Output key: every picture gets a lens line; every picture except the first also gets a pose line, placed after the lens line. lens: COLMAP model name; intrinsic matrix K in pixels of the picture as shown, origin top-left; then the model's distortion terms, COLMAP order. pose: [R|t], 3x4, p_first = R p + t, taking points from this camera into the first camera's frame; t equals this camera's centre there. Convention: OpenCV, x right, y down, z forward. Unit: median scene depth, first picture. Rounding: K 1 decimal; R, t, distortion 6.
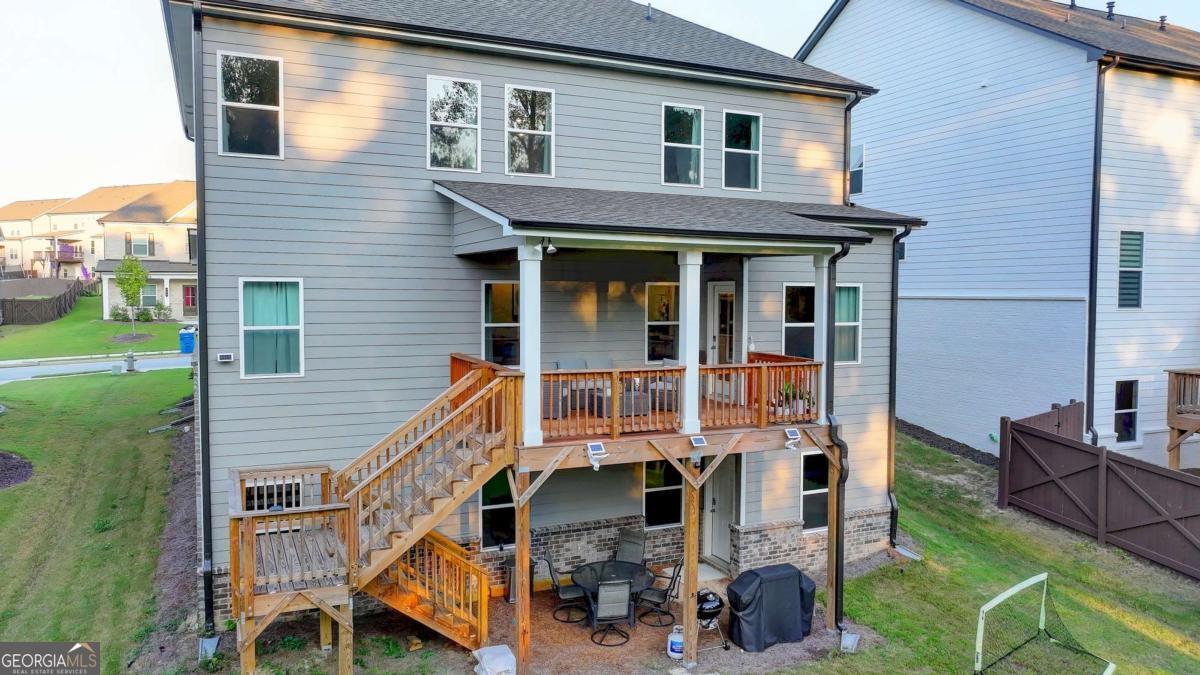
lens RADIAL K [[840.0, 0, 608.6], [0, 840.0, 329.9], [0, 0, 1]] dist [-0.007691, 0.026400]
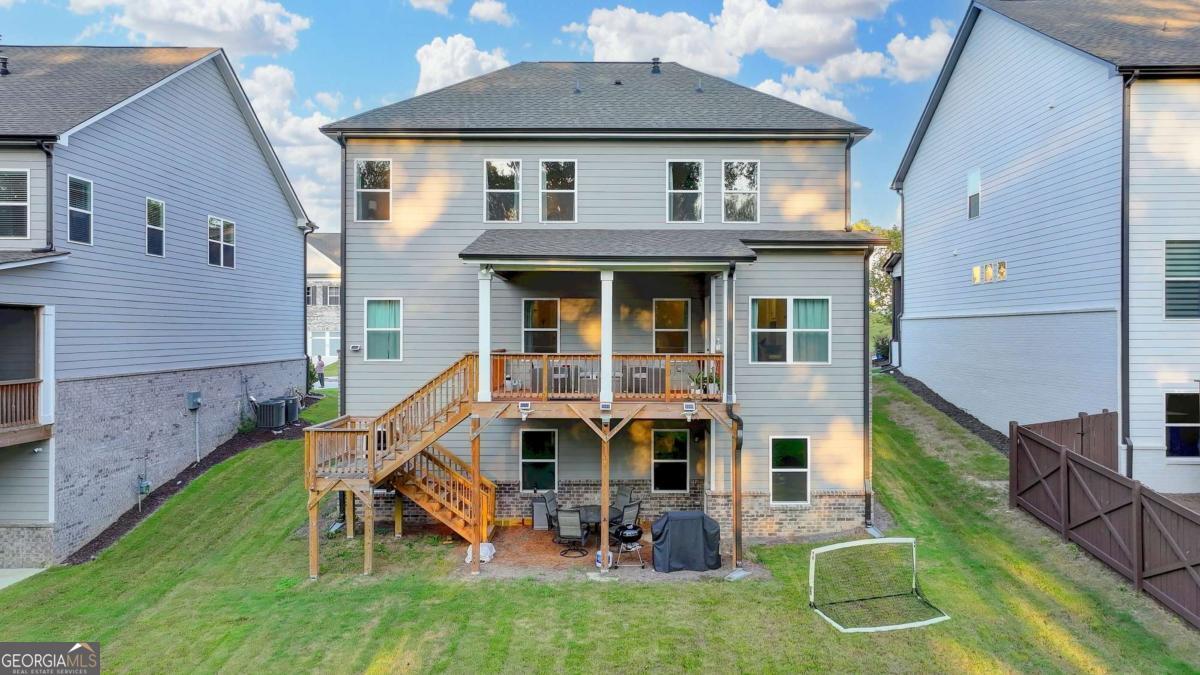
lens RADIAL K [[839.3, 0, 613.0], [0, 839.3, 330.4], [0, 0, 1]] dist [-0.001617, 0.016002]
pose [[0.908500, -0.004255, -0.417862, 0.555535], [-0.016064, 0.998853, -0.045097, 0.054710], [0.417575, 0.047683, 0.907390, -0.207961]]
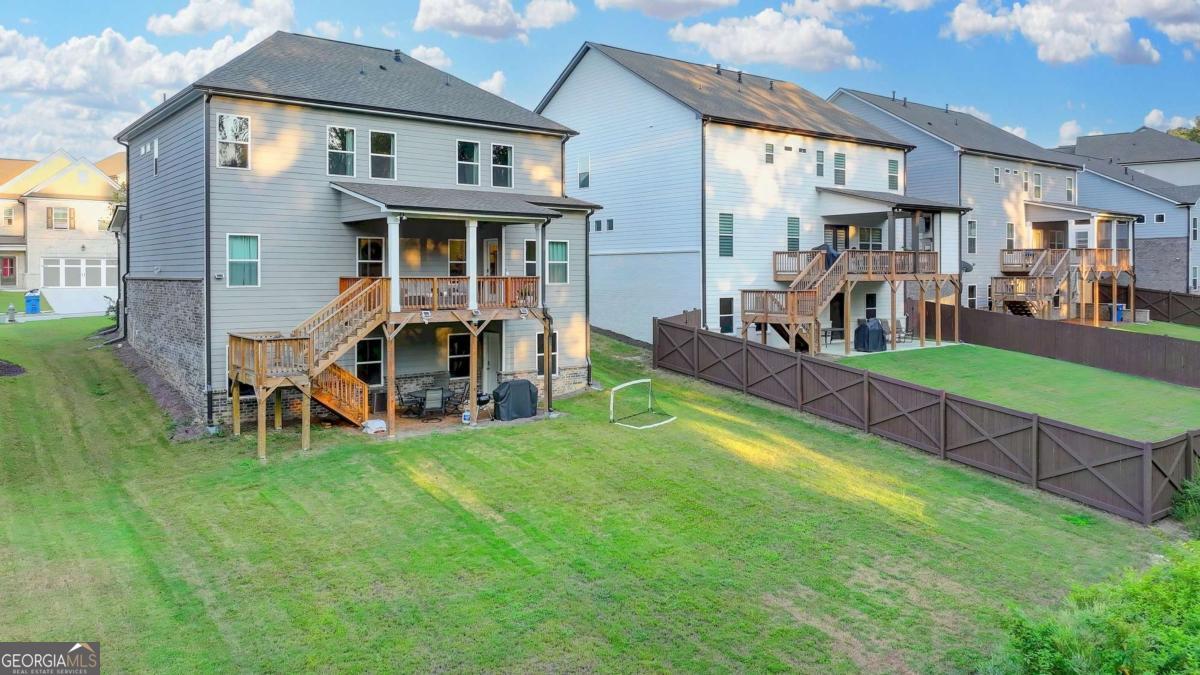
lens RADIAL K [[839.3, 0, 608.5], [0, 839.3, 285.1], [0, 0, 1]] dist [-0.001617, 0.016002]
pose [[0.971515, -0.010772, 0.236734, -0.050816], [0.018051, 0.999428, -0.028600, 0.103517], [-0.236290, 0.032058, 0.971153, -0.851265]]
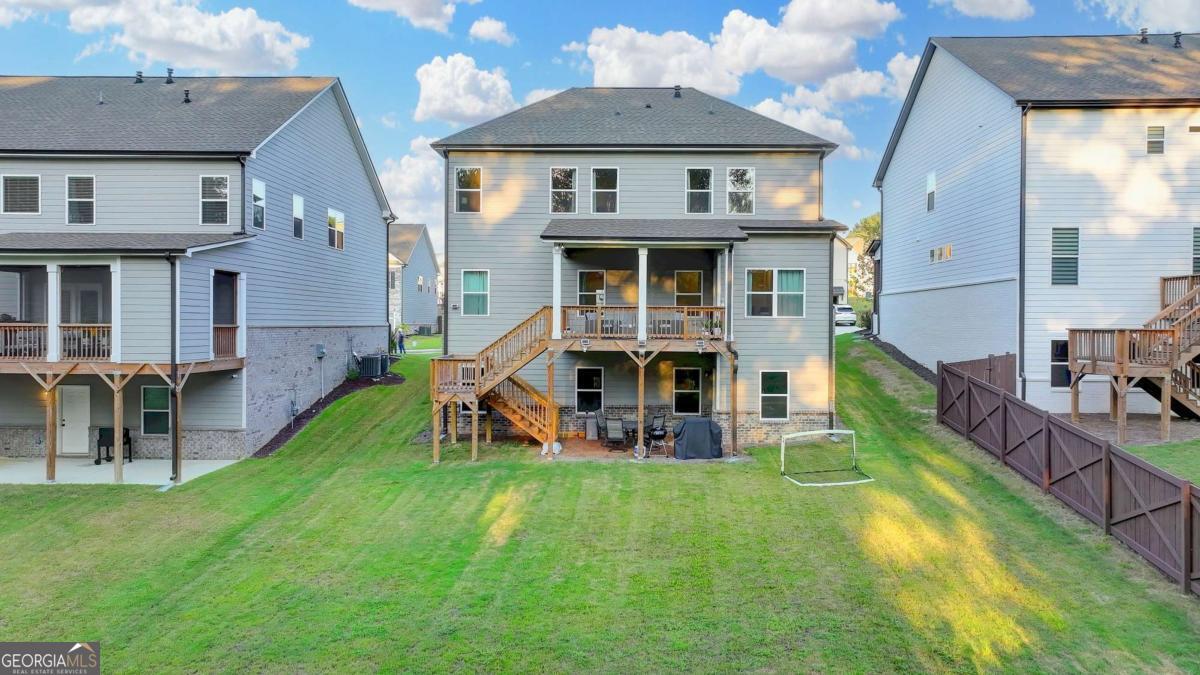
lens RADIAL K [[839.3, 0, 616.3], [0, 839.3, 326.6], [0, 0, 1]] dist [-0.001617, 0.016002]
pose [[0.900686, 0.001261, -0.434470, 0.726532], [-0.020829, 0.998971, -0.040281, 0.139346], [0.433972, 0.045331, 0.899785, -0.645692]]
